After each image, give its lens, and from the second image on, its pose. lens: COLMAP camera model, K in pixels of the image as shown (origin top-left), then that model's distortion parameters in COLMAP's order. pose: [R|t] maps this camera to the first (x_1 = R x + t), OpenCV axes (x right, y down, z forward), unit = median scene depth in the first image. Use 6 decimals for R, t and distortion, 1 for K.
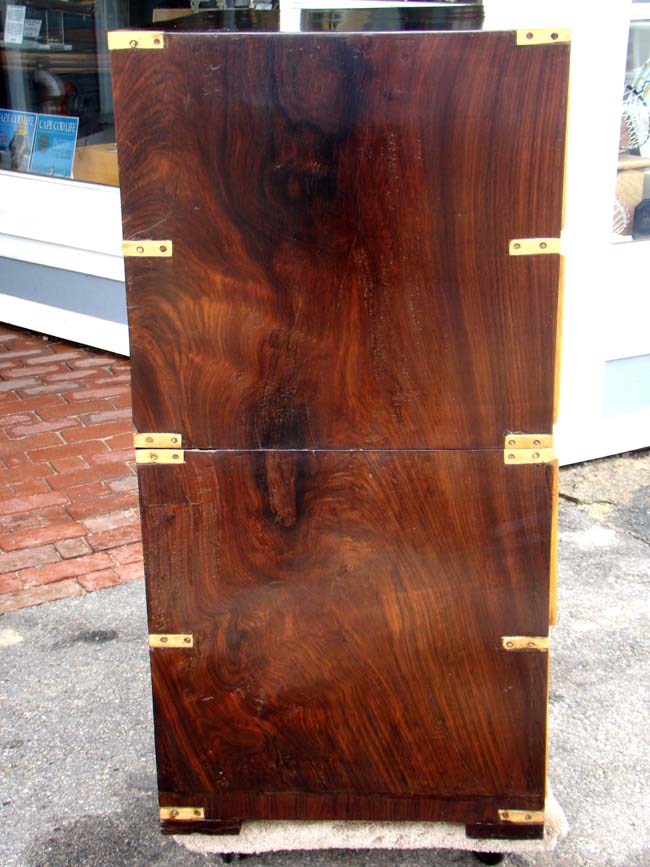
lens RADIAL K [[1428.0, 0, 325.0], [0, 1428.0, 433.5], [0, 0, 1]] dist [0.097166, -0.073034]
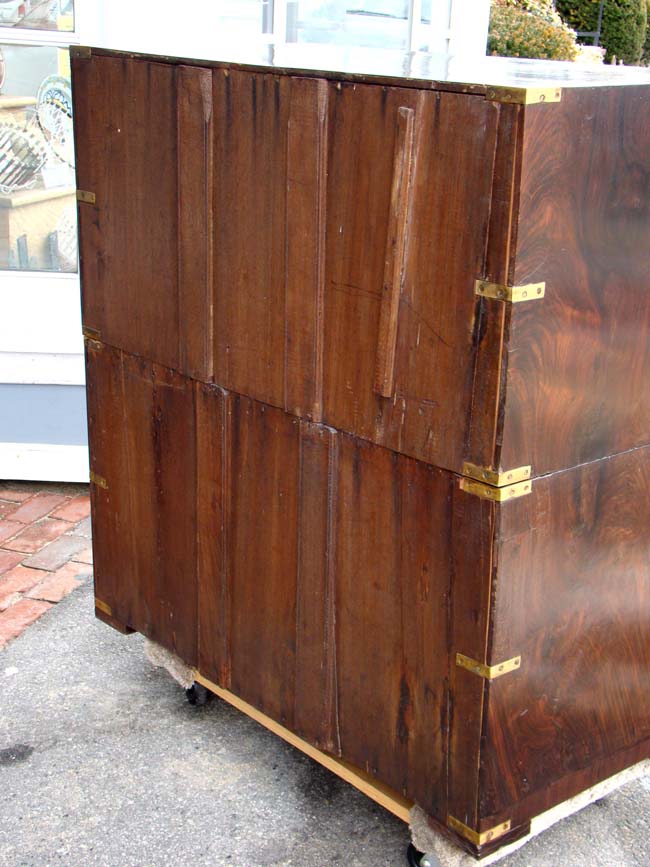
lens RADIAL K [[1428.0, 0, 325.0], [0, 1428.0, 433.5], [0, 0, 1]] dist [0.097166, -0.073034]
pose [[0.729182, -0.177174, 0.660986, -0.895814], [0.175863, 0.981979, 0.069207, -0.120944], [-0.661336, 0.065779, 0.747200, 0.313801]]
